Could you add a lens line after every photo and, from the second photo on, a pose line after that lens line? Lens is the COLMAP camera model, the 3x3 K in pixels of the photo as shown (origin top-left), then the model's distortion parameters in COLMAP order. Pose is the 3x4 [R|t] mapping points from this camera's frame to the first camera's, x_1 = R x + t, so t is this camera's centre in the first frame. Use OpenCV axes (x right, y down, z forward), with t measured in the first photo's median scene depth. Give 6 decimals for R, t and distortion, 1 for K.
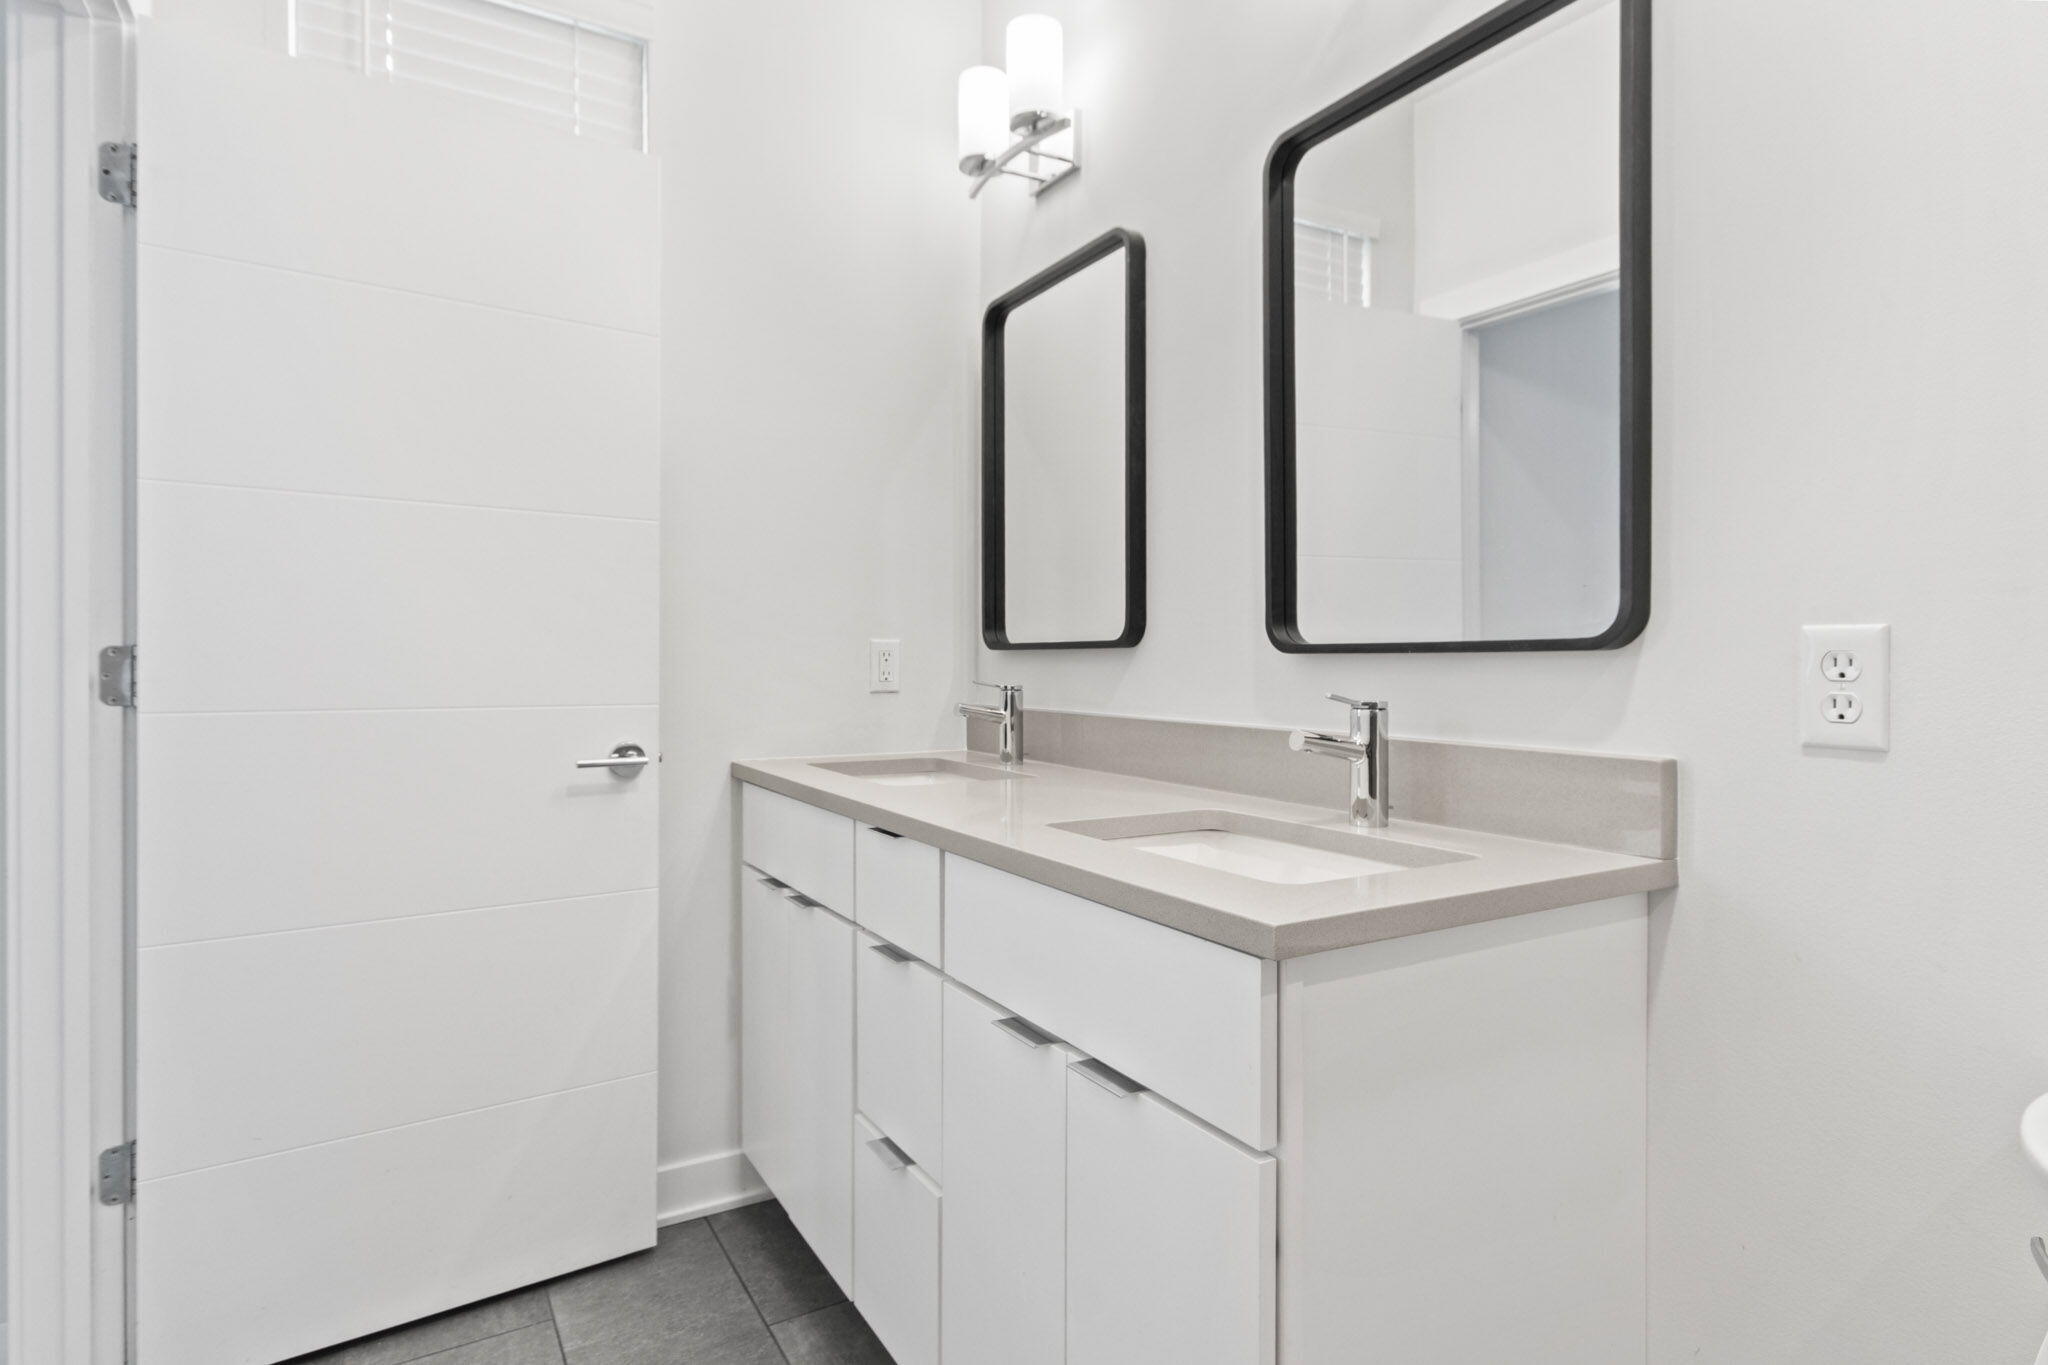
lens RADIAL K [[1045.8, 0, 1021.2], [0, 1045.8, 653.1], [0, 0, 1]] dist [-0.000195, 0.001383]
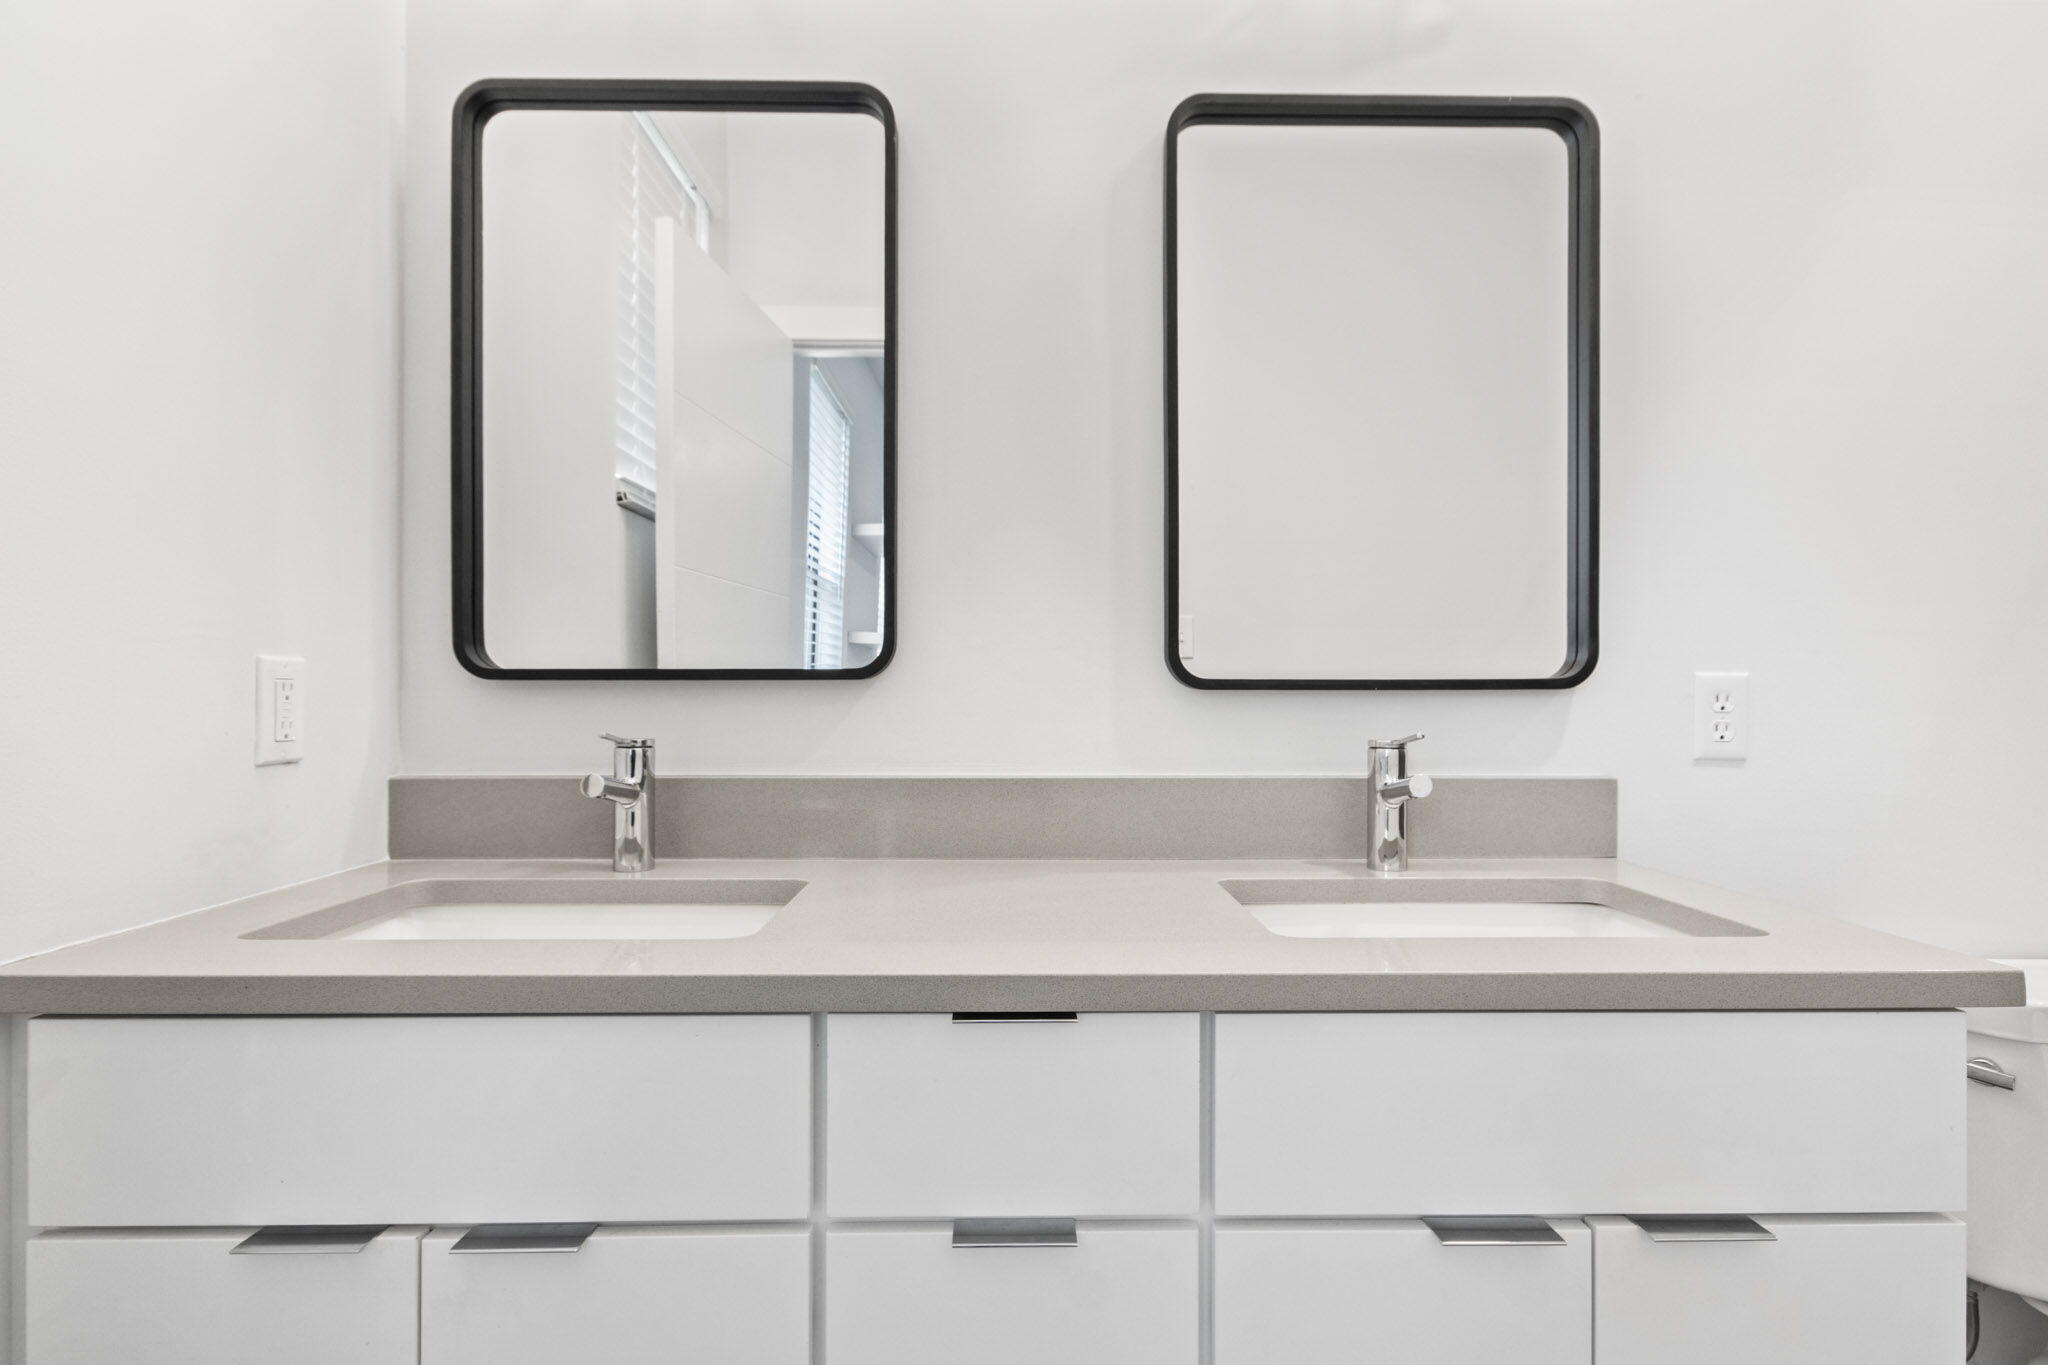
lens RADIAL K [[1005.0, 0, 1025.1], [0, 1005.0, 702.3], [0, 0, 1]] dist [-0.000116, -0.001073]
pose [[0.509538, -0.001492, 0.860447, -0.642061], [-0.005421, 0.999973, 0.004944, 0.008703], [-0.860431, -0.007184, 0.509516, 0.826172]]
